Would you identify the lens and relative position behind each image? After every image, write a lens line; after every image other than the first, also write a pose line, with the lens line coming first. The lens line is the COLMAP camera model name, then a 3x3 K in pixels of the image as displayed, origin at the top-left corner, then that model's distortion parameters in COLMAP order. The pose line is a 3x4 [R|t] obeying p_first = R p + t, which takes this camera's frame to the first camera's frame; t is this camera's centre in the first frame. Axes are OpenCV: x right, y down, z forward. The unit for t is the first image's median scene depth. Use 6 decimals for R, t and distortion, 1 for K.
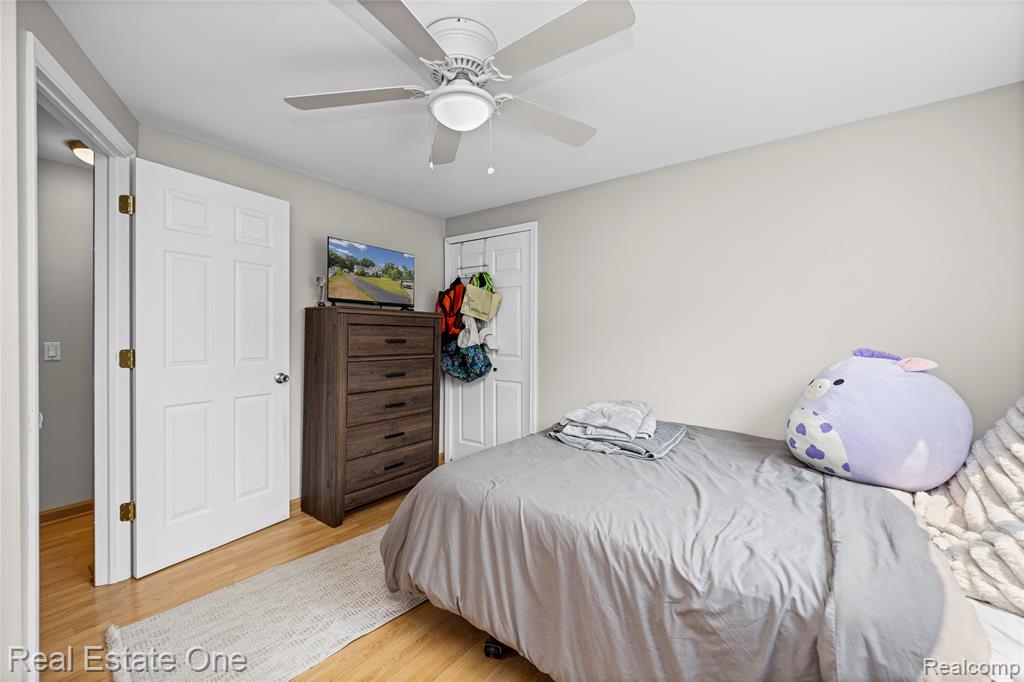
lens RADIAL K [[400.3, 0, 512.0], [0, 400.3, 341.0], [0, 0, 1]] dist [0.000193, -0.000014]
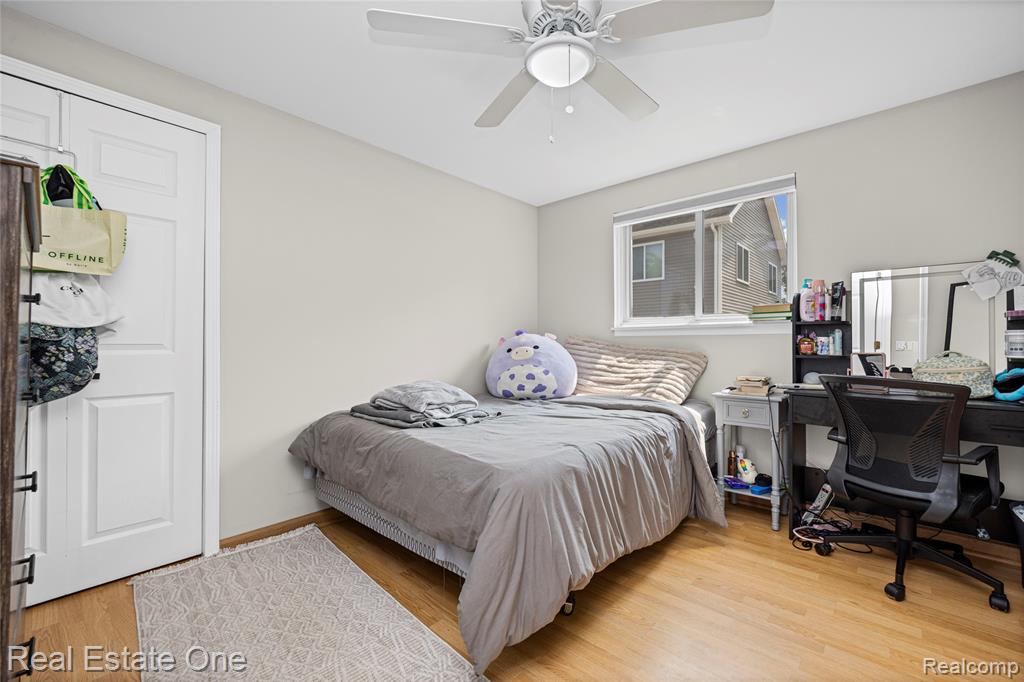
lens RADIAL K [[440.9, 0, 509.6], [0, 440.9, 338.4], [0, 0, 1]] dist [-0.001162, -0.000508]
pose [[0.073516, 0.003319, 0.997289, -1.099327], [0.010799, 0.999933, -0.004124, 0.070284], [-0.997236, 0.011073, 0.073475, 0.964402]]
